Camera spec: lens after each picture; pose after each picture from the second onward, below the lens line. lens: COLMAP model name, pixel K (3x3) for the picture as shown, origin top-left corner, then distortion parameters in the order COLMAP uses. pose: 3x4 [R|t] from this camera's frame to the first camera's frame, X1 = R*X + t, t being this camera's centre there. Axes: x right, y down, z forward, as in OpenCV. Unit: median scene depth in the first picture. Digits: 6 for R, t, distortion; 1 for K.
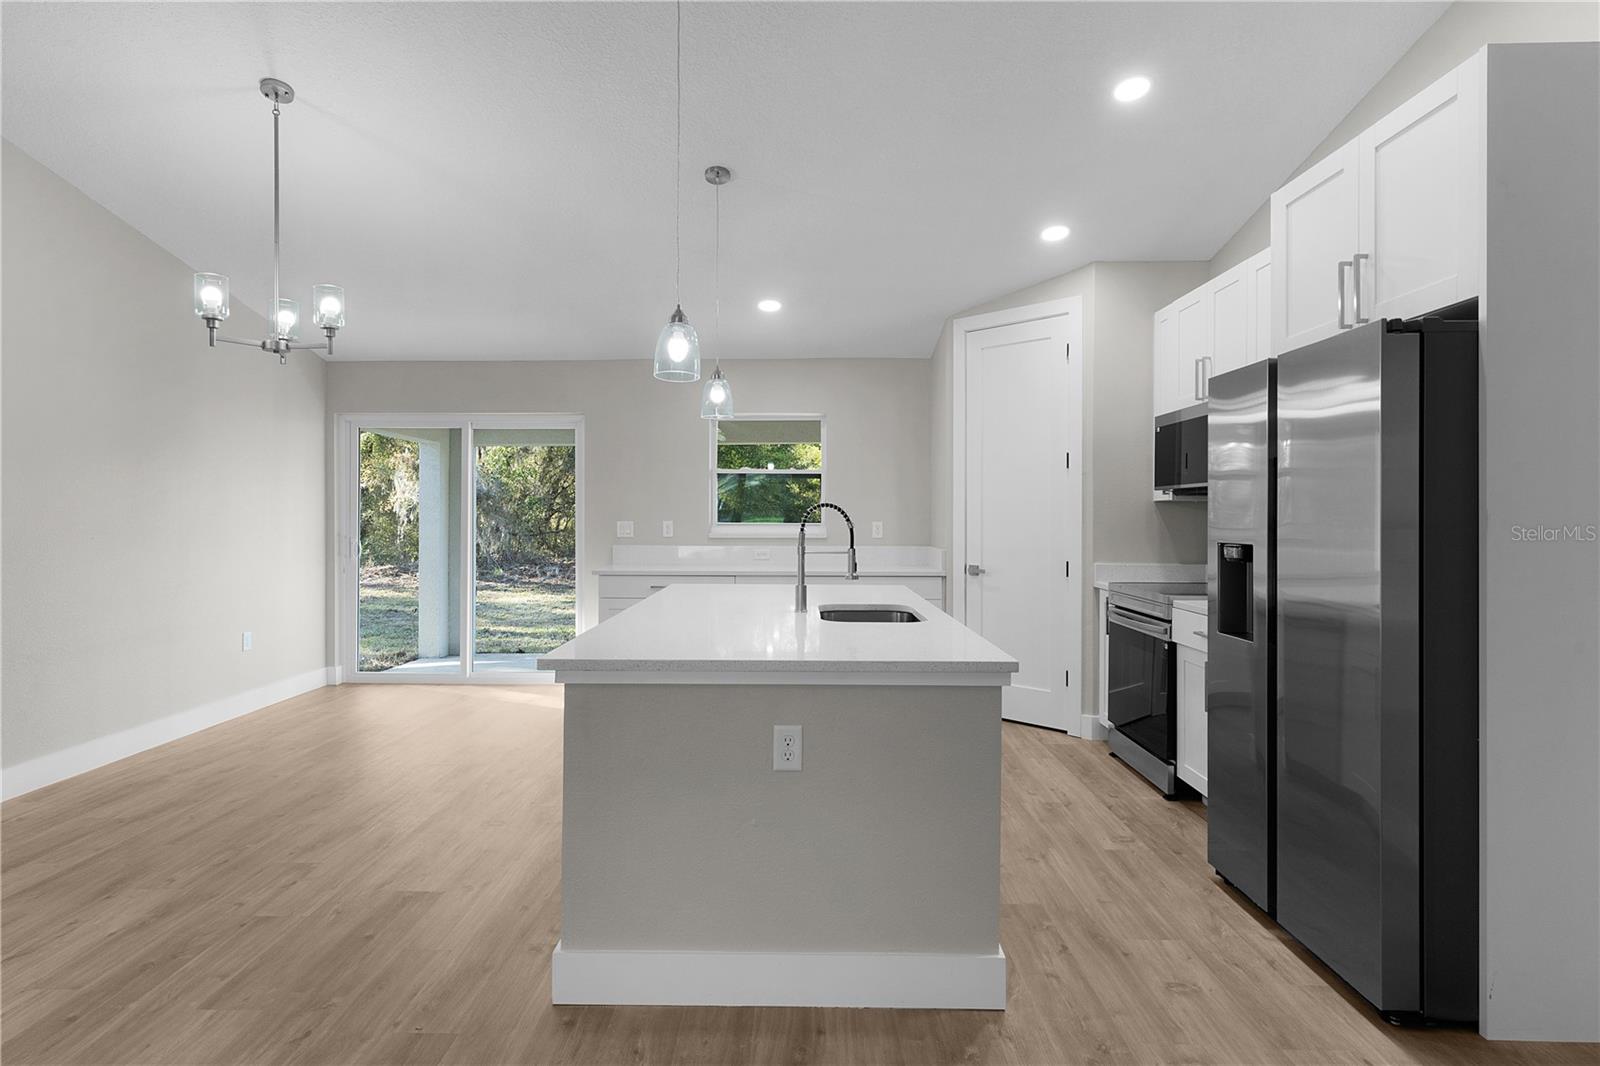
lens RADIAL K [[849.1, 0, 785.8], [0, 849.1, 518.9], [0, 0, 1]] dist [0.000639, 0.000048]
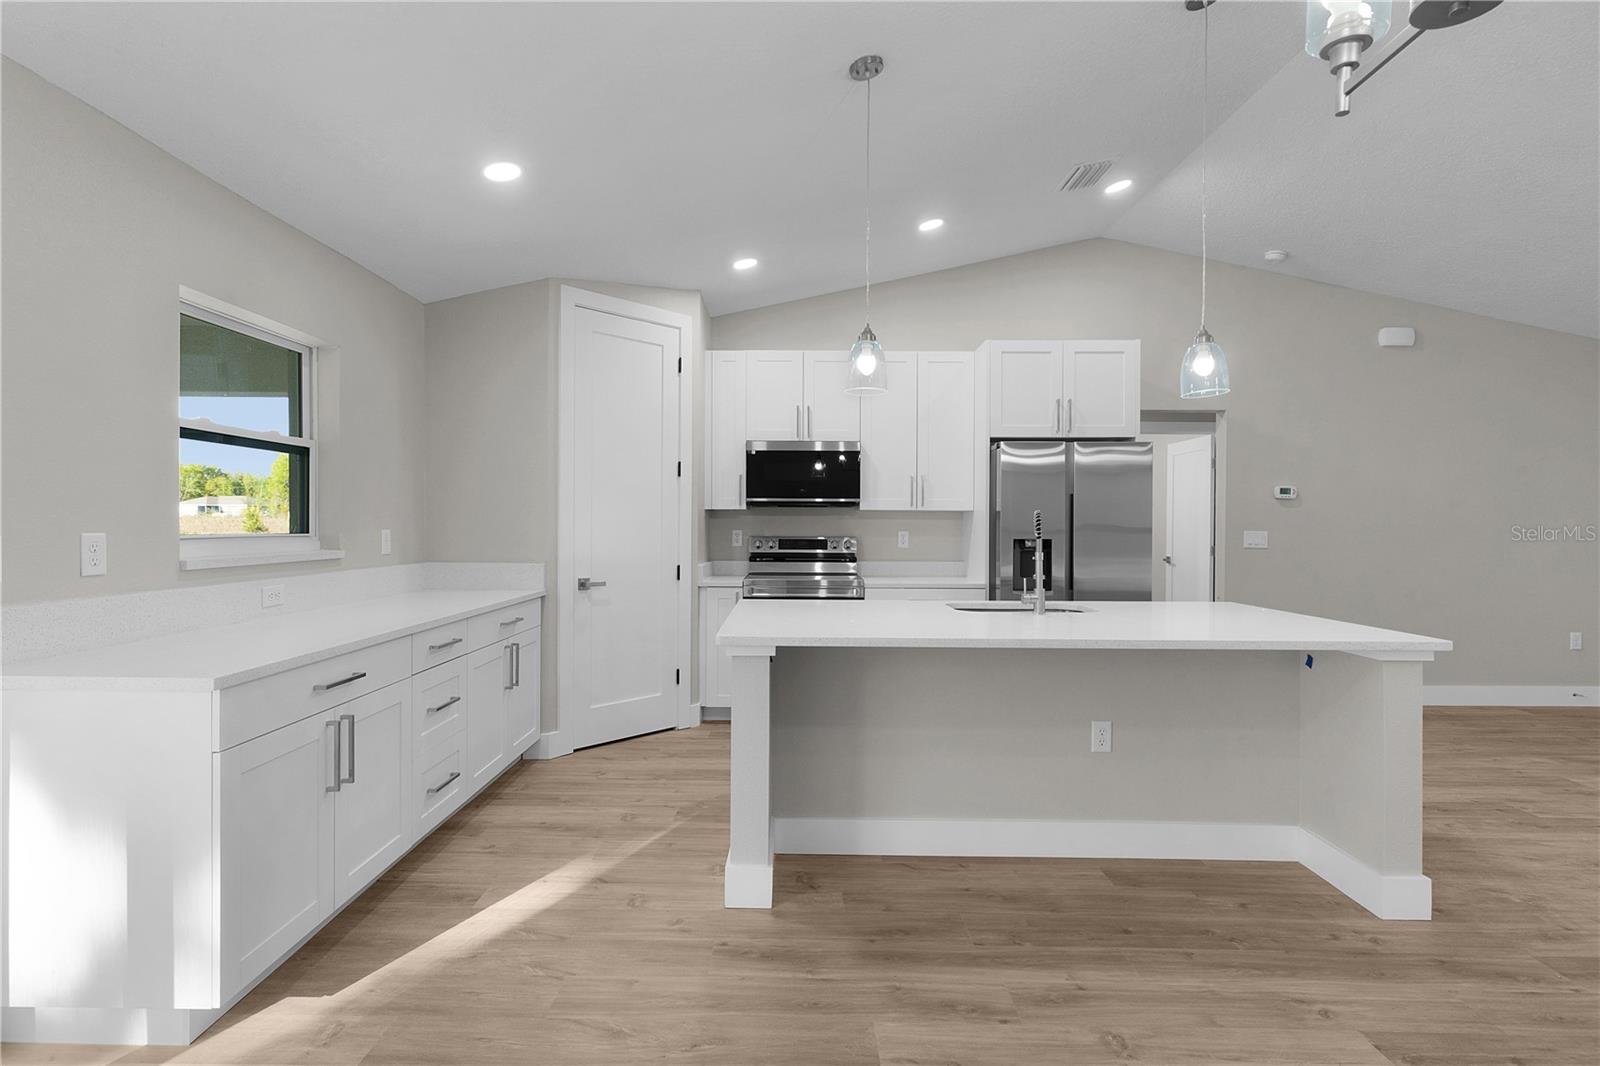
lens RADIAL K [[768.5, 0, 789.3], [0, 768.5, 528.7], [0, 0, 1]] dist [0.004331, 0.001122]
pose [[-0.015022, -0.008877, 0.999848, -0.927442], [-0.001399, 0.999960, 0.008857, -0.005620], [-0.999886, -0.001266, -0.015033, 1.310382]]
